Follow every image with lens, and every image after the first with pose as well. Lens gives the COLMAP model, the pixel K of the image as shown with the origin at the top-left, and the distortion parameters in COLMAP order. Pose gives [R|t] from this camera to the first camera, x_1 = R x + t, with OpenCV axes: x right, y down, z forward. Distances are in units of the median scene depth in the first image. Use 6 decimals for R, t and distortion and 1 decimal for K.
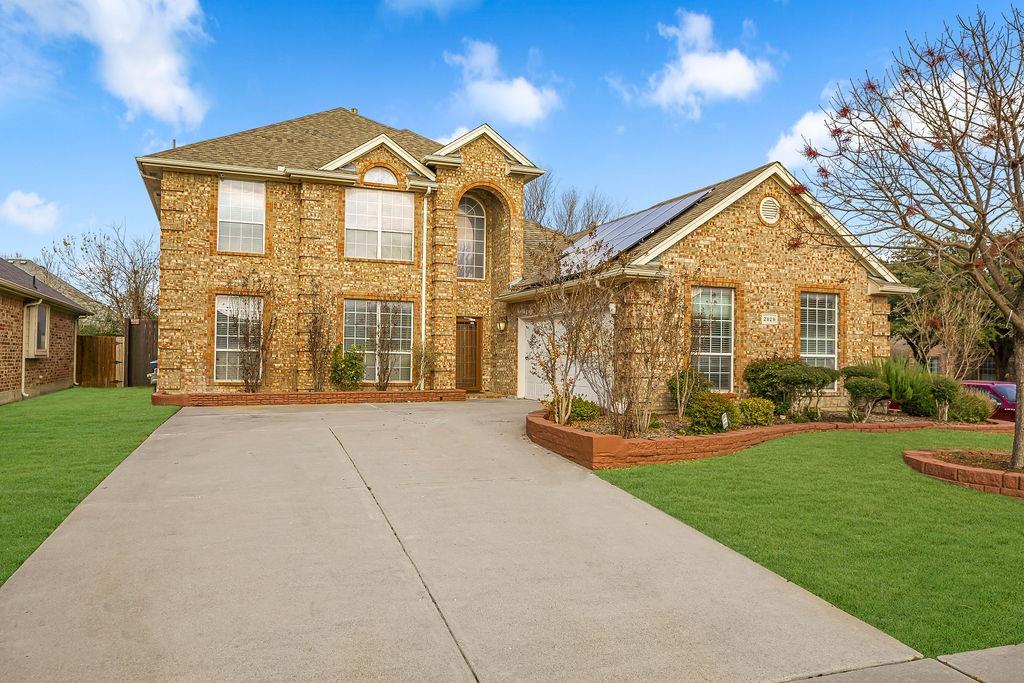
lens RADIAL K [[741.7, 0, 508.5], [0, 741.7, 341.5], [0, 0, 1]] dist [0.005183, -0.004551]
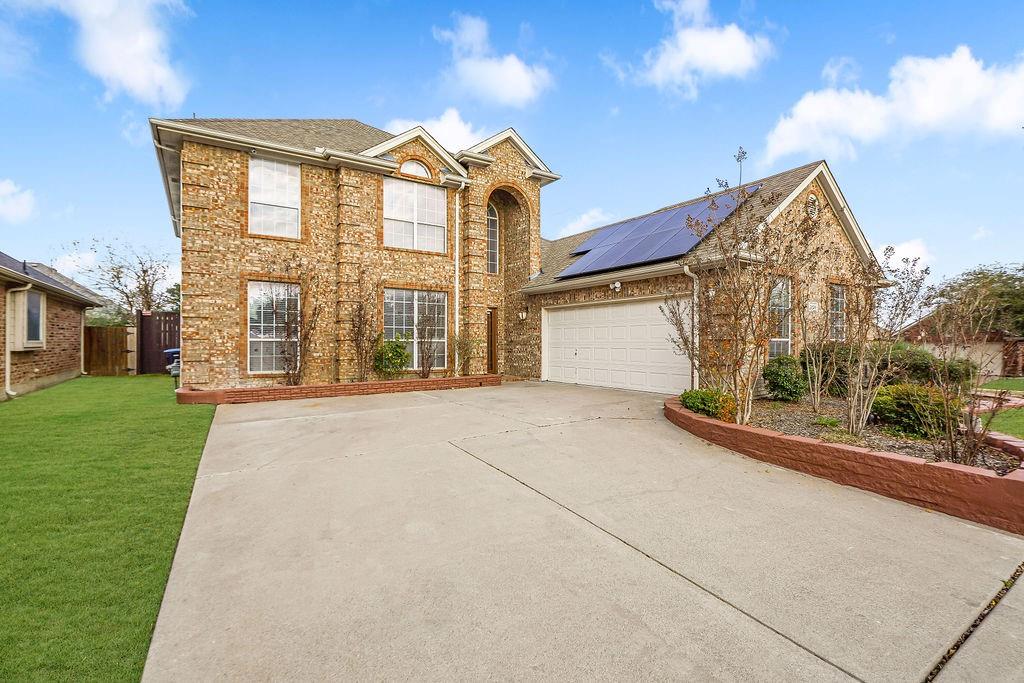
lens RADIAL K [[468.1, 0, 504.4], [0, 468.1, 341.0], [0, 0, 1]] dist [-0.002792, -0.000550]
pose [[0.981023, -0.010015, 0.193632, -0.187260], [0.005613, 0.999714, 0.023268, 0.001112], [-0.193810, -0.021739, 0.980798, 0.348780]]
